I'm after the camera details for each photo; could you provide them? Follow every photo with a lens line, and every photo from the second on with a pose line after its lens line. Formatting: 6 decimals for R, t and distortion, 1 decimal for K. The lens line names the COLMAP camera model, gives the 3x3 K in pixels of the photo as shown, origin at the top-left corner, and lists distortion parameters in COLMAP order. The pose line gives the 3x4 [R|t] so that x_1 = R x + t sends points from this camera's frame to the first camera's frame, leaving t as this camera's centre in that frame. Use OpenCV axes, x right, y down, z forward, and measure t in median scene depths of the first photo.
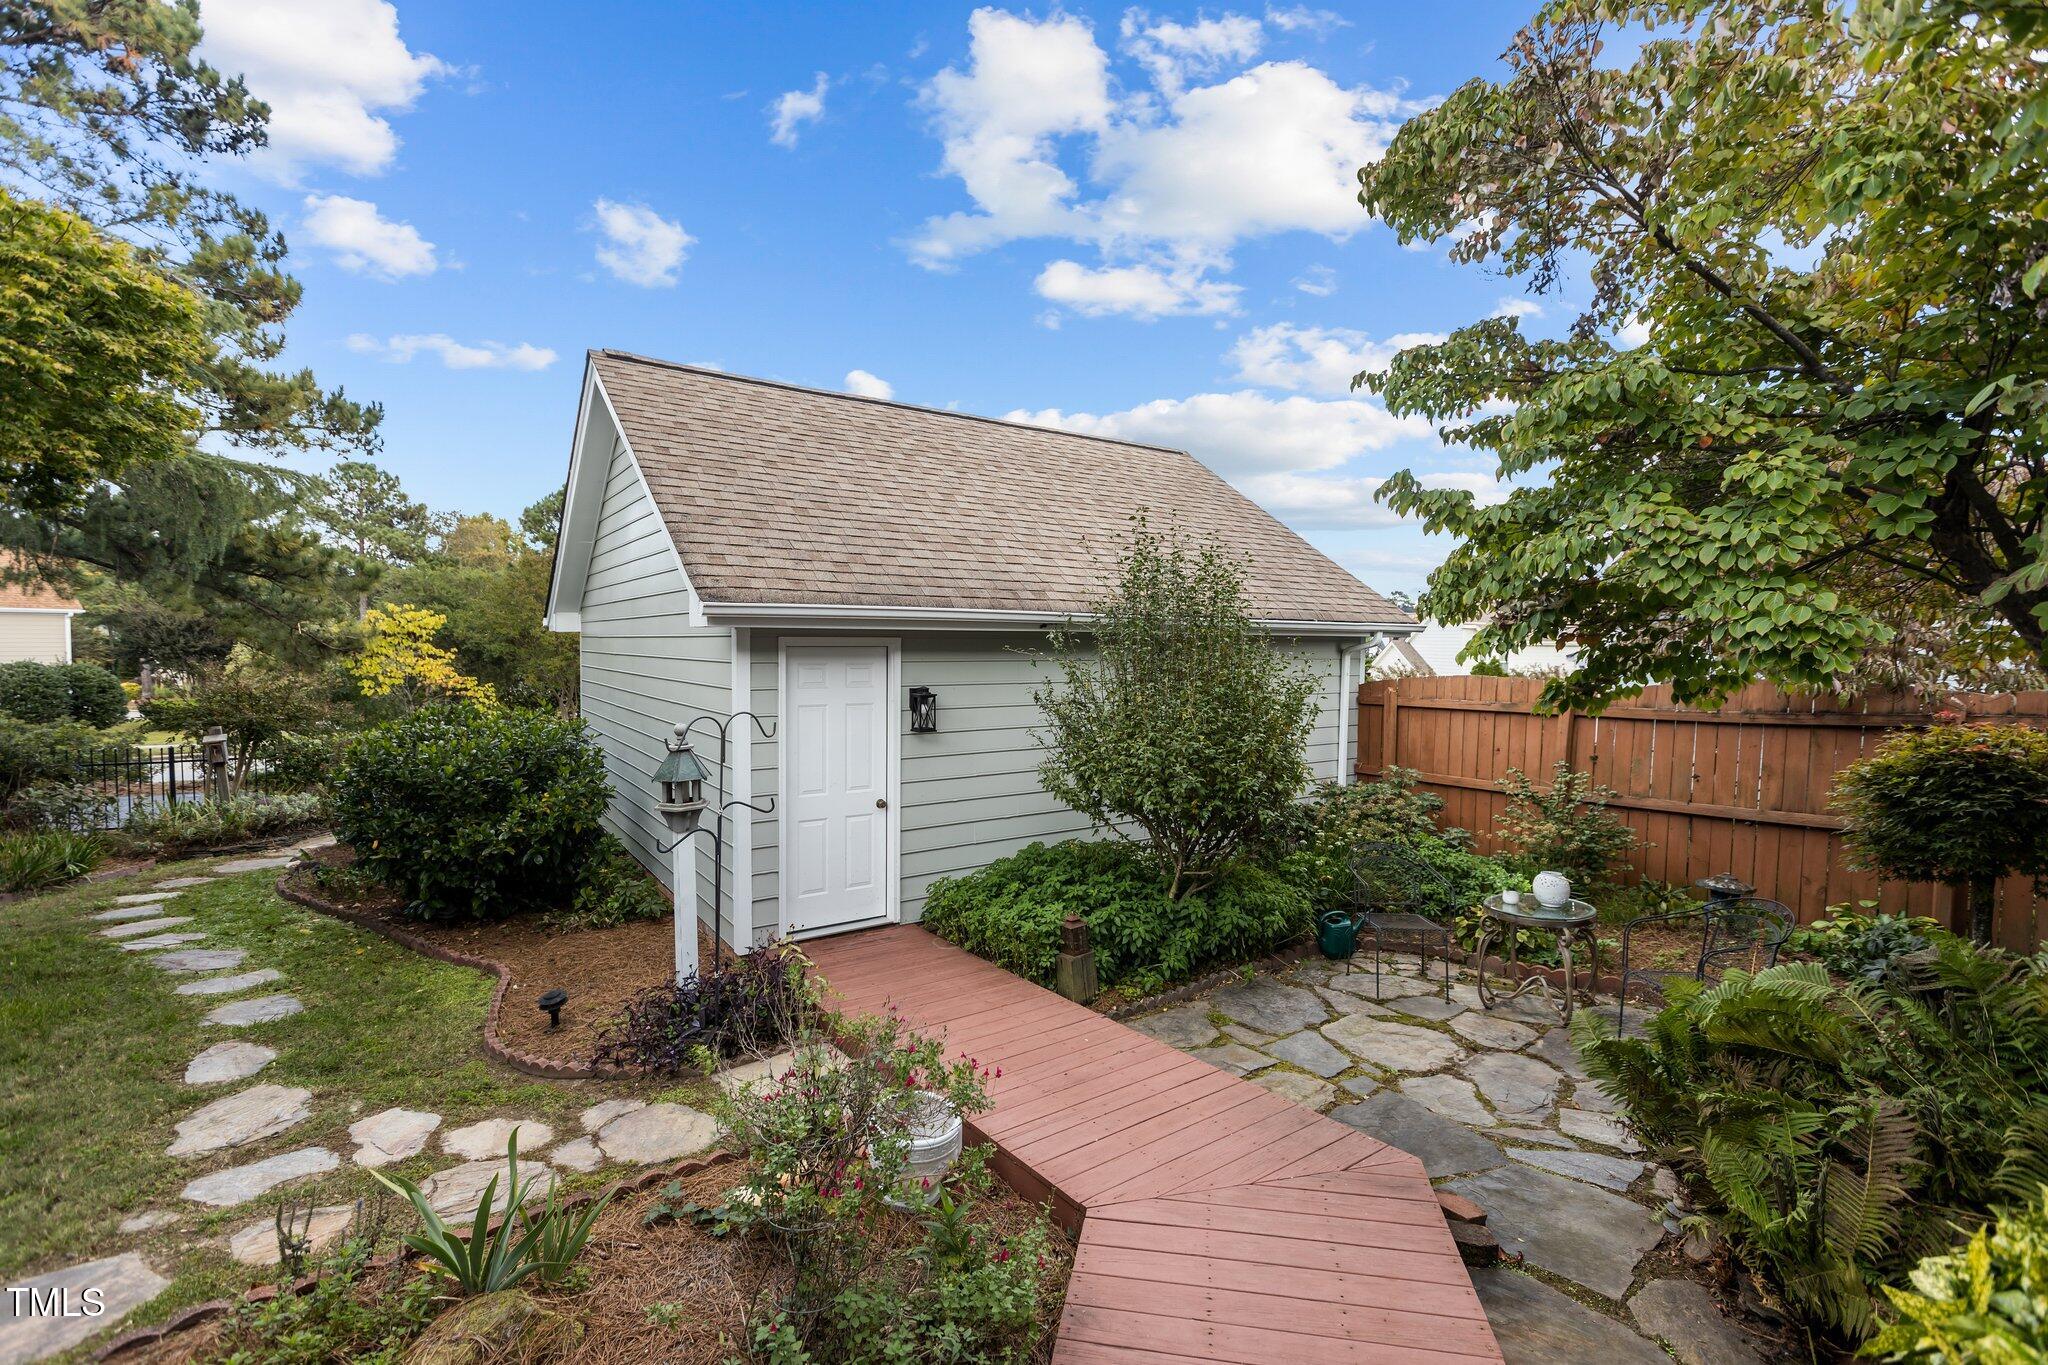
lens RADIAL K [[913.9, 0, 1027.1], [0, 913.9, 683.2], [0, 0, 1]] dist [0.007631, -0.000864]
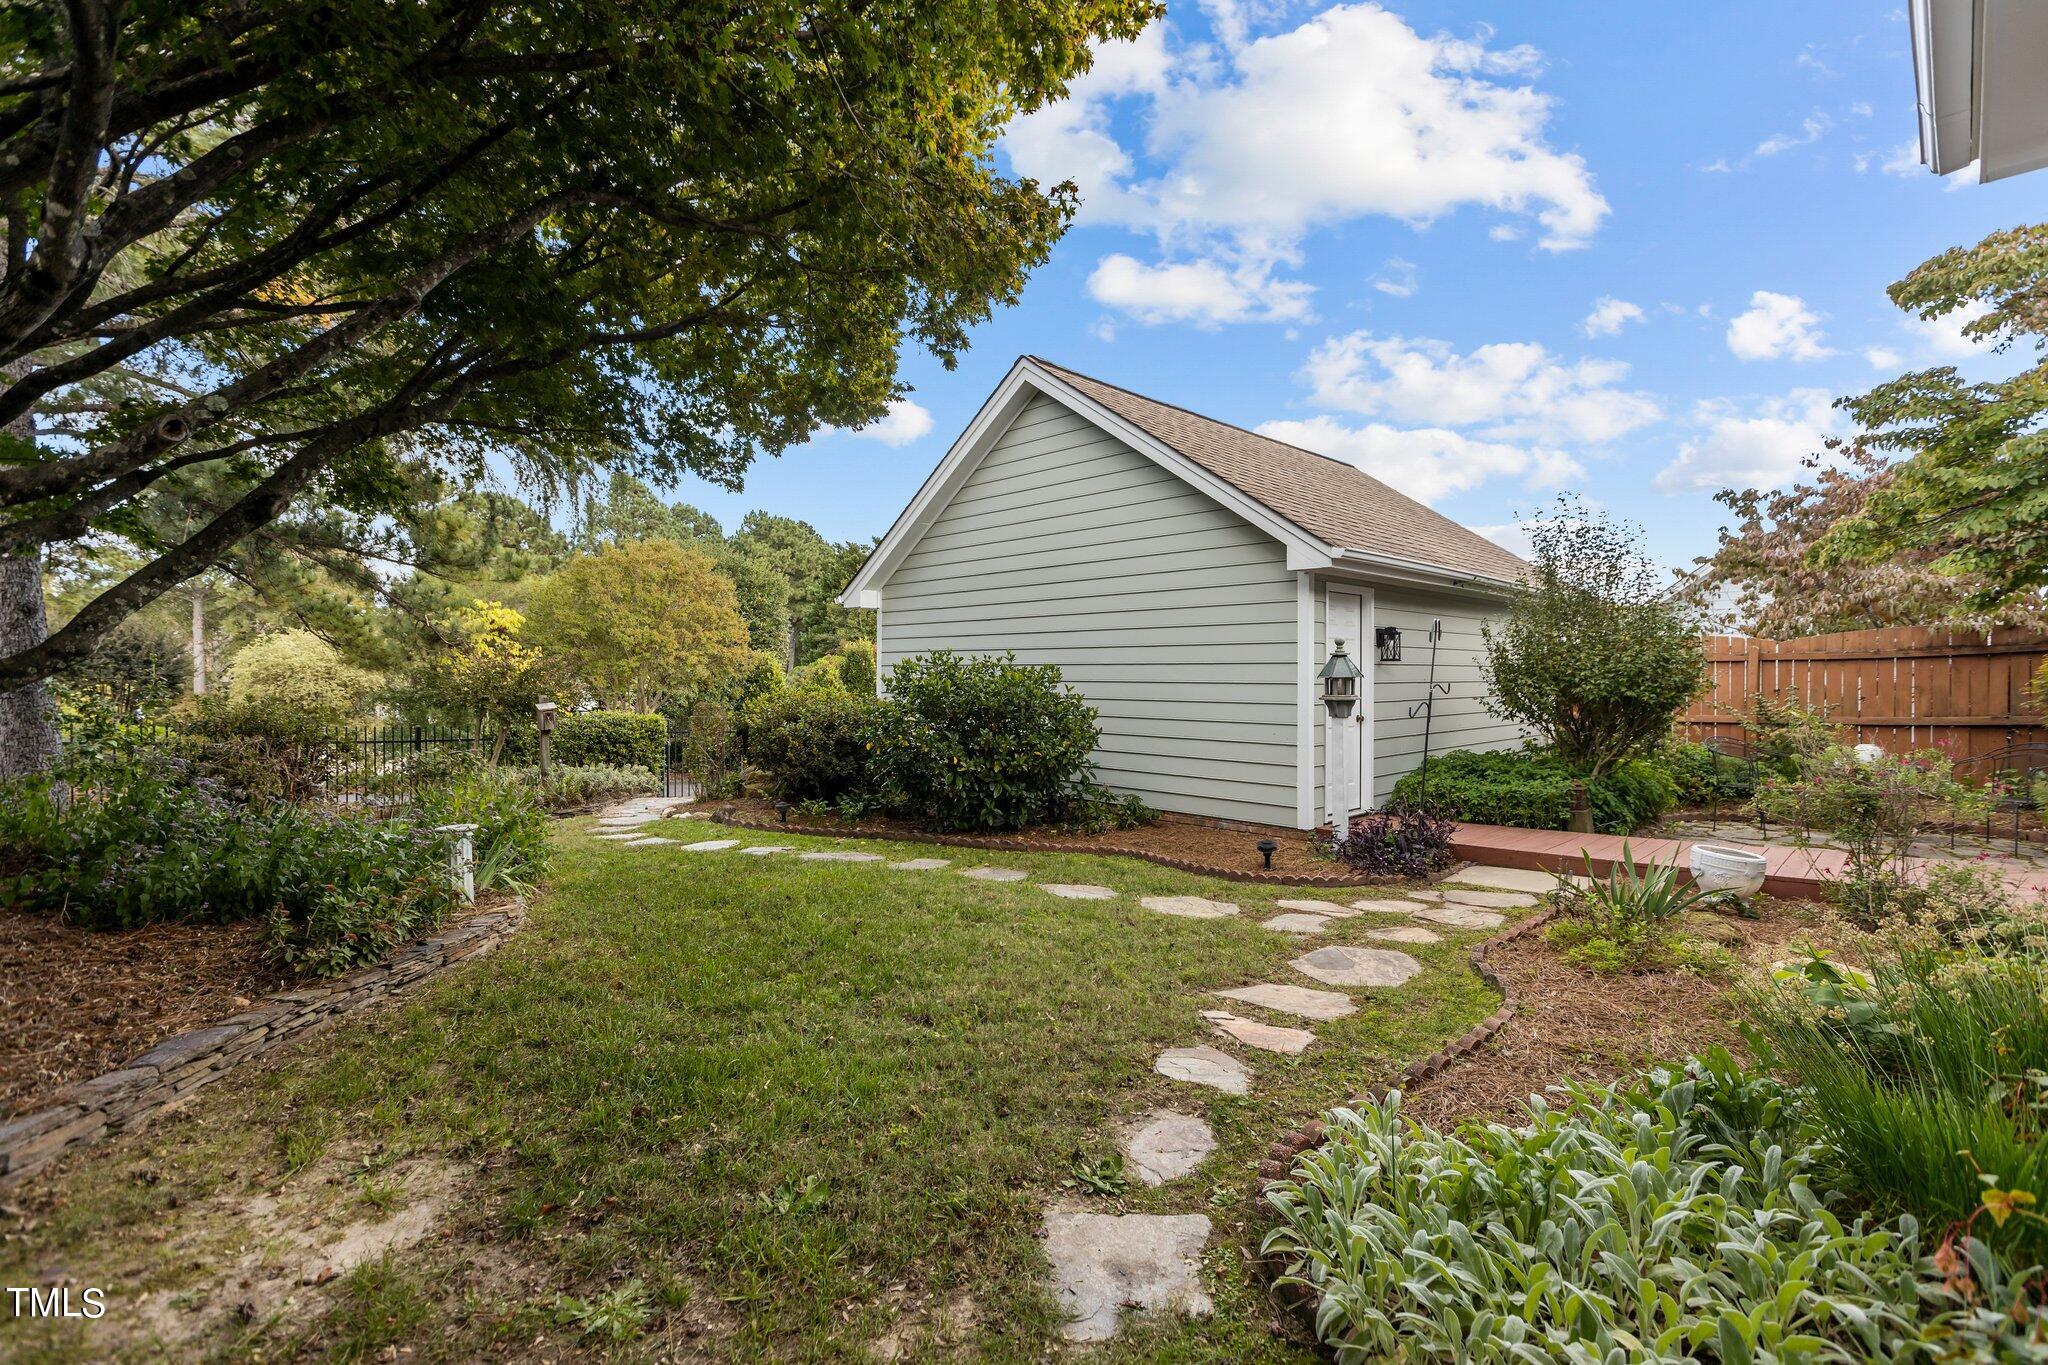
lens RADIAL K [[913.9, 0, 1043.2], [0, 913.9, 669.9], [0, 0, 1]] dist [0.007631, -0.000864]
pose [[0.982441, -0.000752, 0.186572, -1.060882], [0.010384, 0.998662, -0.050653, 0.159484], [-0.186284, 0.051701, 0.981135, -0.219287]]
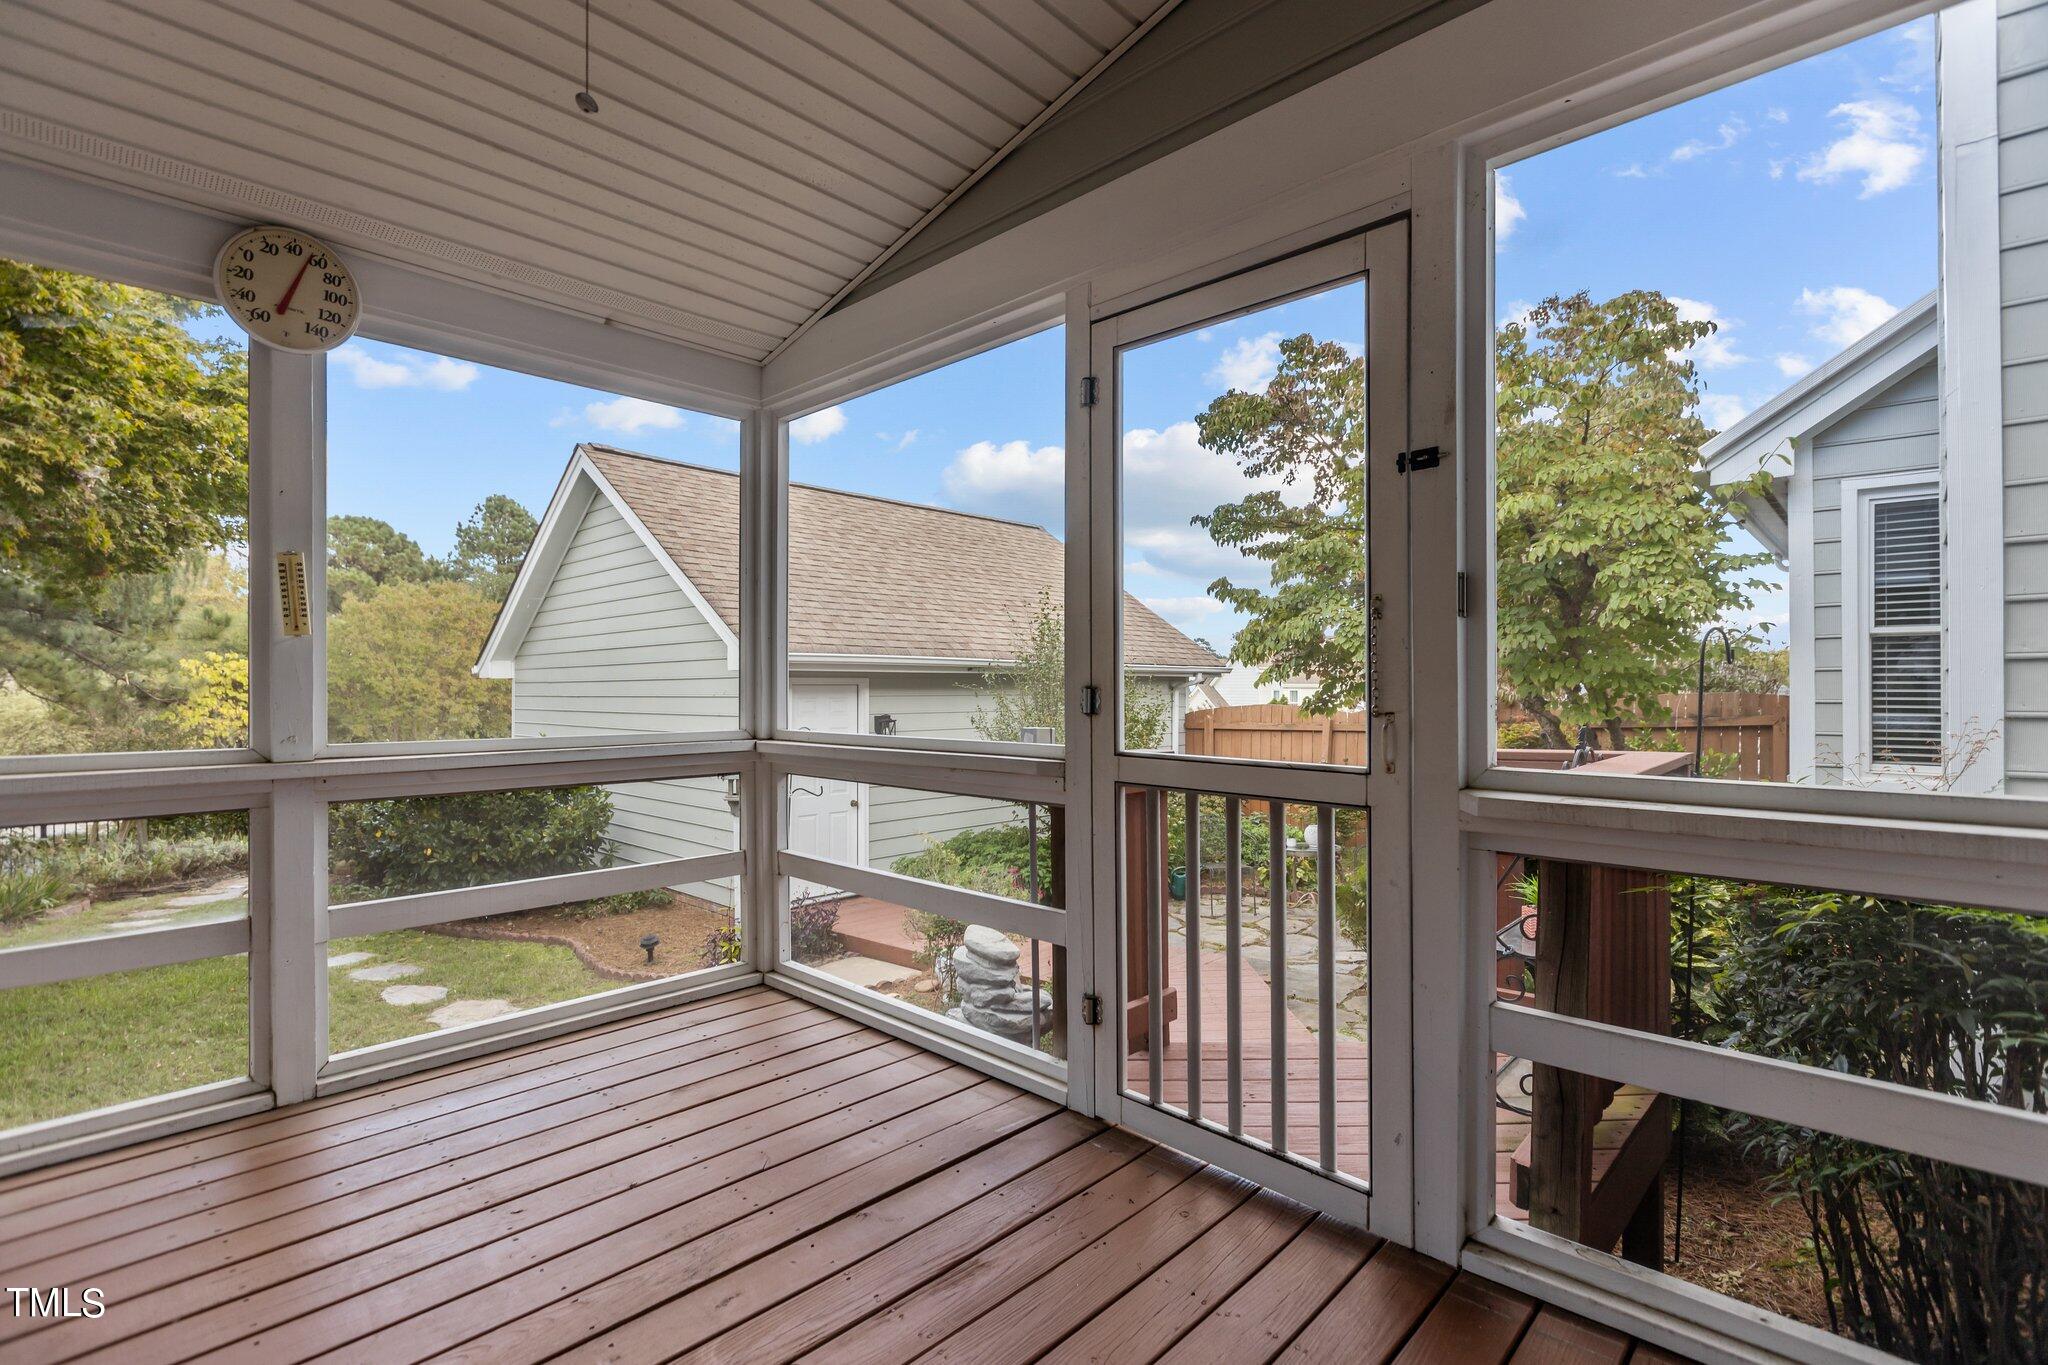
lens RADIAL K [[958.1, 0, 1030.1], [0, 958.1, 685.5], [0, 0, 1]] dist [-0.005622, -0.000267]
pose [[0.978159, -0.008618, 0.207678, -0.251413], [0.019023, 0.998659, -0.048156, 0.042110], [-0.206984, 0.051055, 0.977011, -0.532904]]
